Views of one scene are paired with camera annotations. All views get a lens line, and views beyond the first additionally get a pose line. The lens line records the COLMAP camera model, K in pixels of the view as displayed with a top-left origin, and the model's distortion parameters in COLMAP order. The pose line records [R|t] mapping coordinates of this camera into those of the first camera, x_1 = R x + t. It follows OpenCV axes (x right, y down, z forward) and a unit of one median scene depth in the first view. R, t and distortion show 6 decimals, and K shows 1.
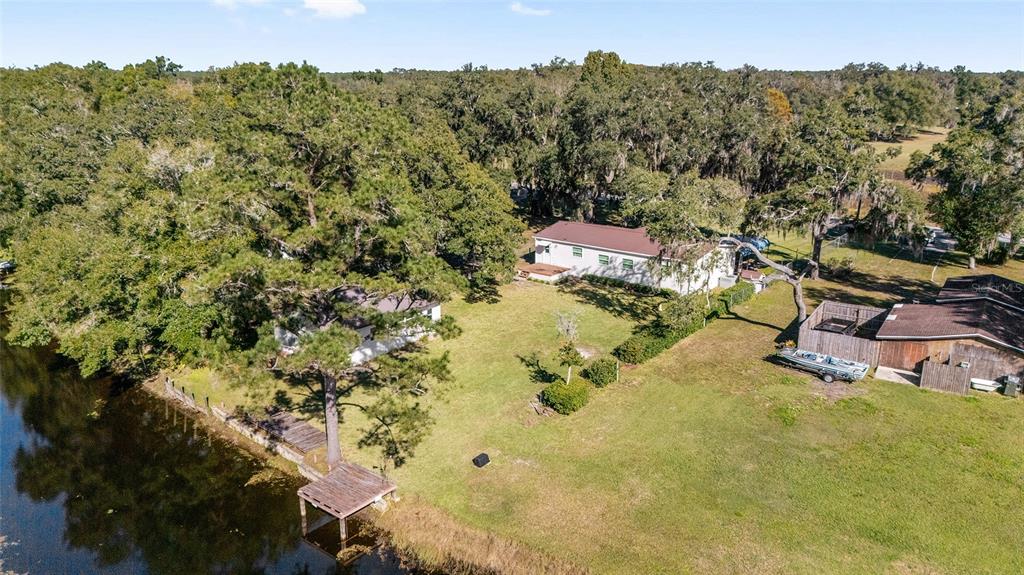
lens RADIAL K [[758.5, 0, 512.7], [0, 758.5, 285.6], [0, 0, 1]] dist [0.015800, 0.001263]
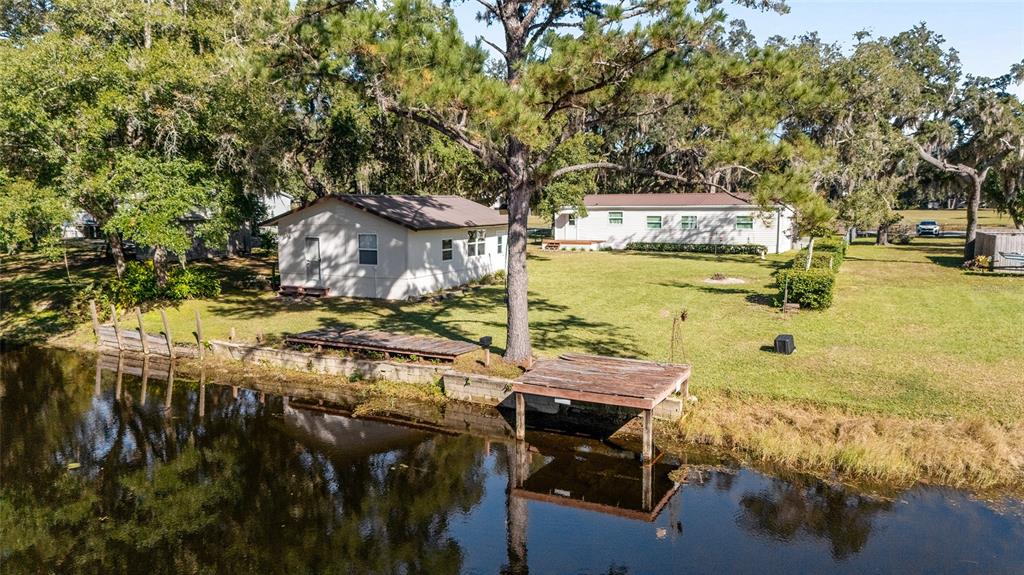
lens RADIAL K [[758.5, 0, 511.2], [0, 758.5, 288.3], [0, 0, 1]] dist [0.015800, 0.001263]
pose [[0.976726, -0.026758, 0.212816, -0.203871], [0.059726, 0.986875, -0.150034, 0.149678], [-0.206008, 0.159253, 0.965505, 0.282948]]
